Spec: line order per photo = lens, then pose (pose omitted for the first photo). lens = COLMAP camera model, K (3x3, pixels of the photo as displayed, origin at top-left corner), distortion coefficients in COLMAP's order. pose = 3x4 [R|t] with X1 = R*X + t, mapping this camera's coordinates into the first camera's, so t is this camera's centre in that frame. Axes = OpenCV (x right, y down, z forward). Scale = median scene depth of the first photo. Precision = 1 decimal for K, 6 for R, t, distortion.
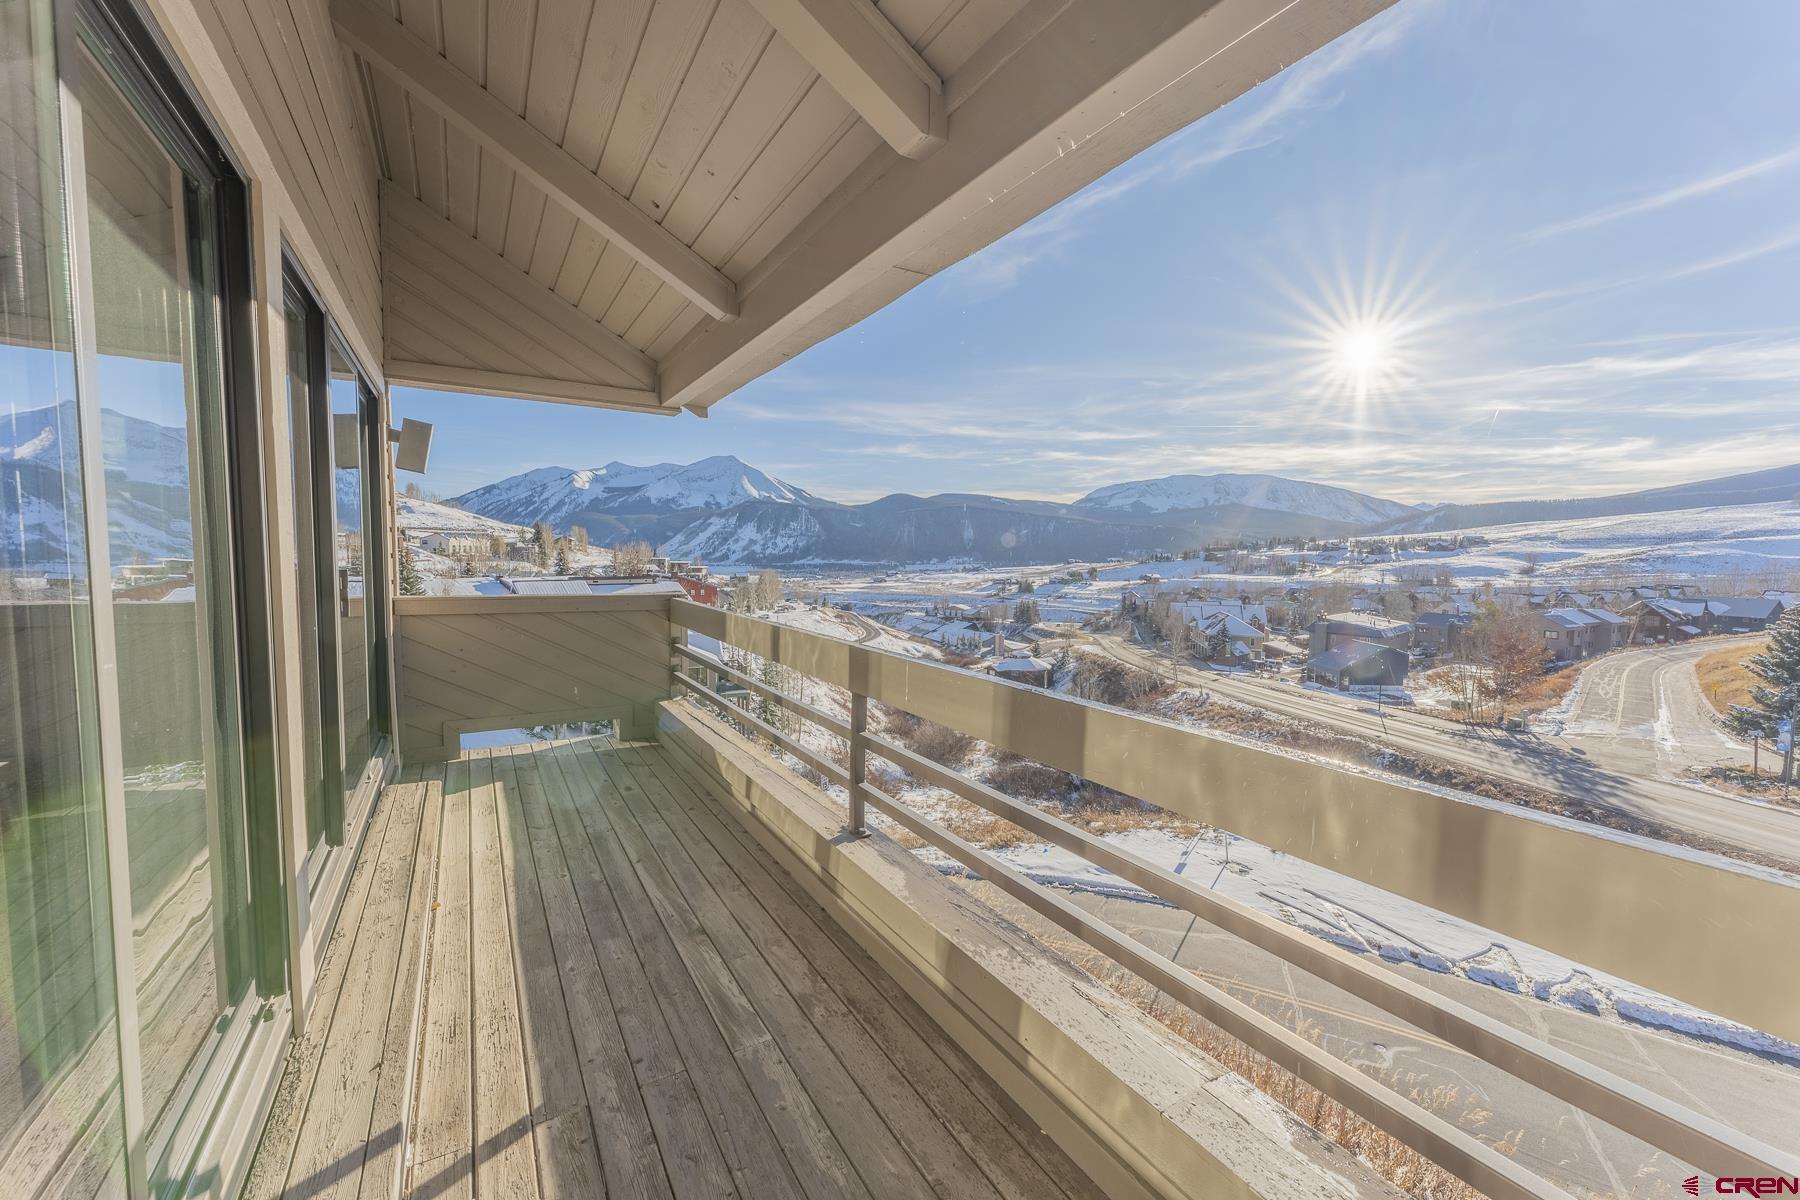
lens RADIAL K [[714.5, 0, 892.3], [0, 714.5, 612.5], [0, 0, 1]] dist [-0.004113, 0.001065]
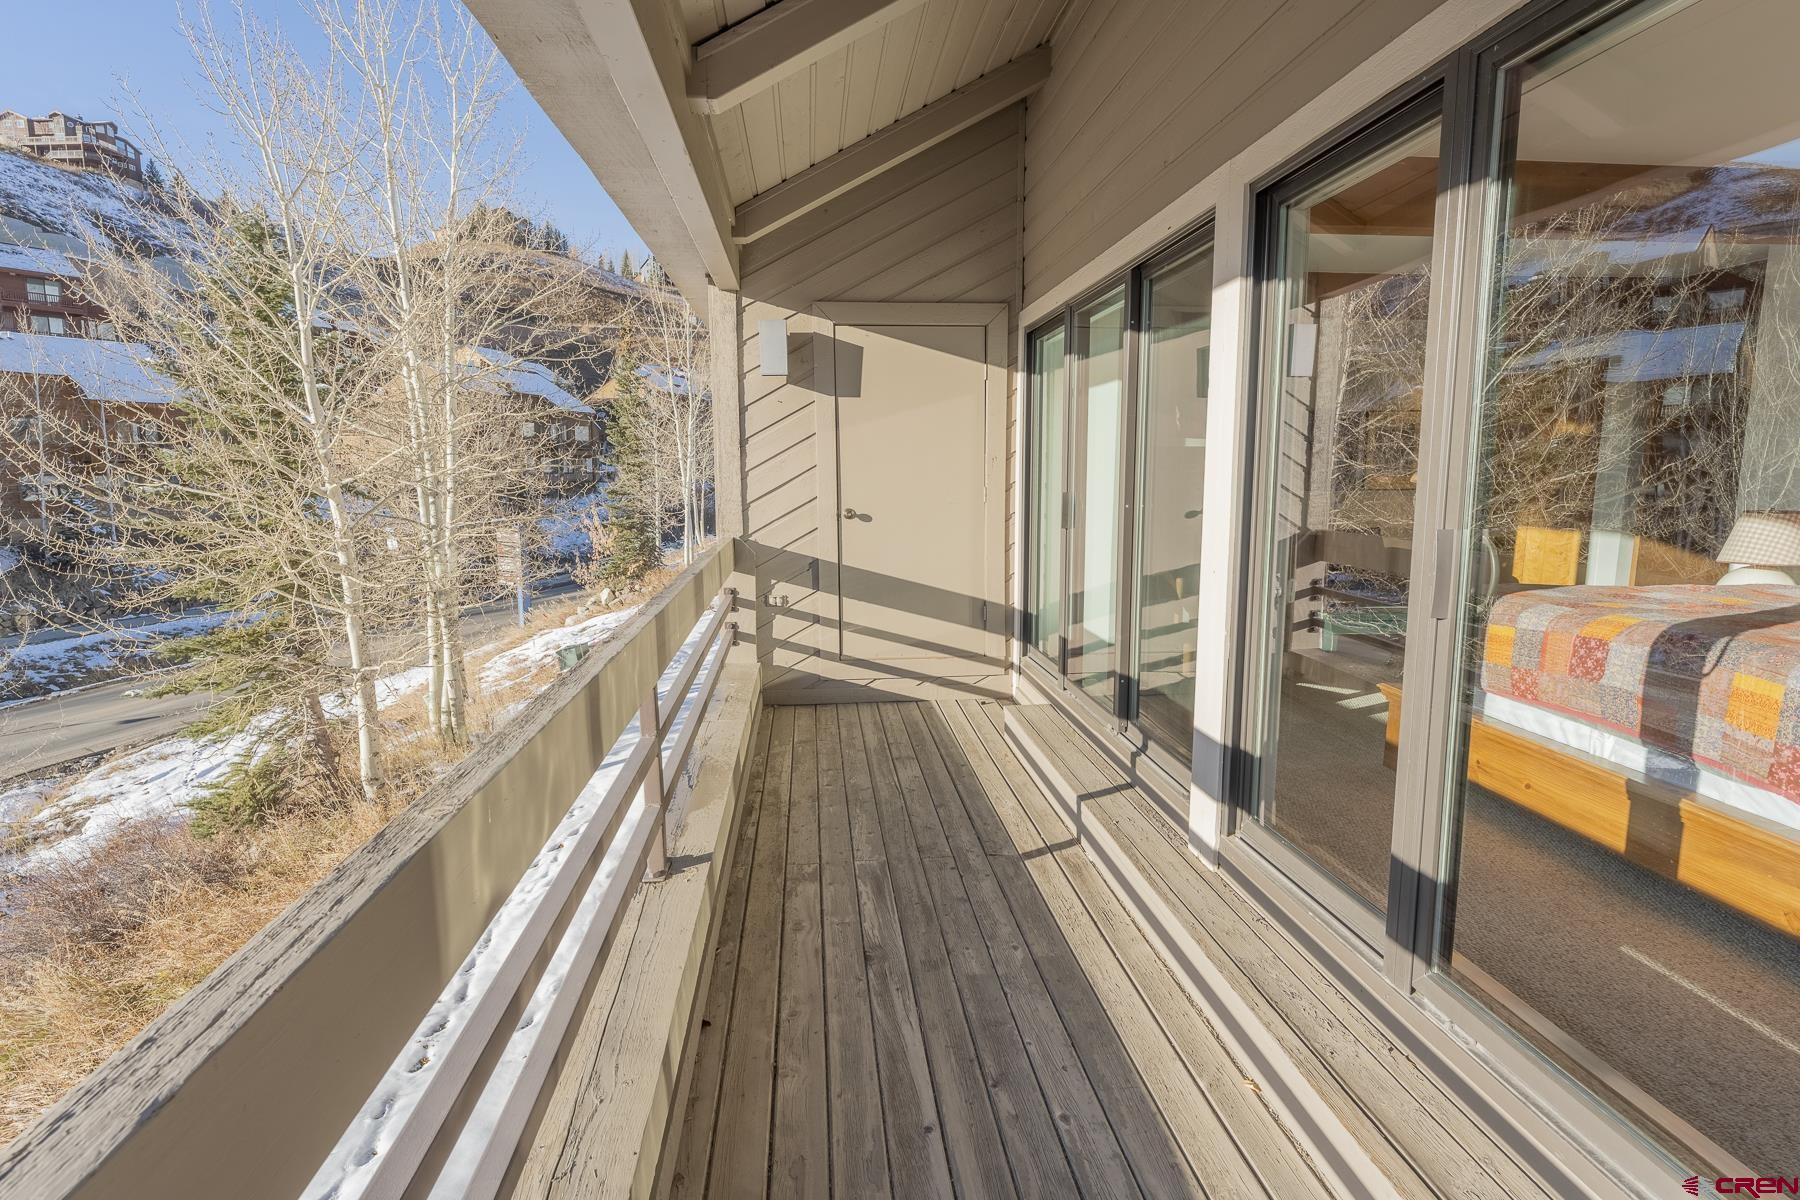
lens RADIAL K [[927.3, 0, 897.1], [0, 927.3, 601.7], [0, 0, 1]] dist [0.001044, 0.000012]
pose [[-0.904086, -0.065405, 0.422316, -0.833728], [0.035248, 0.973439, 0.226216, -0.210206], [-0.425895, 0.219404, -0.877767, 2.133956]]
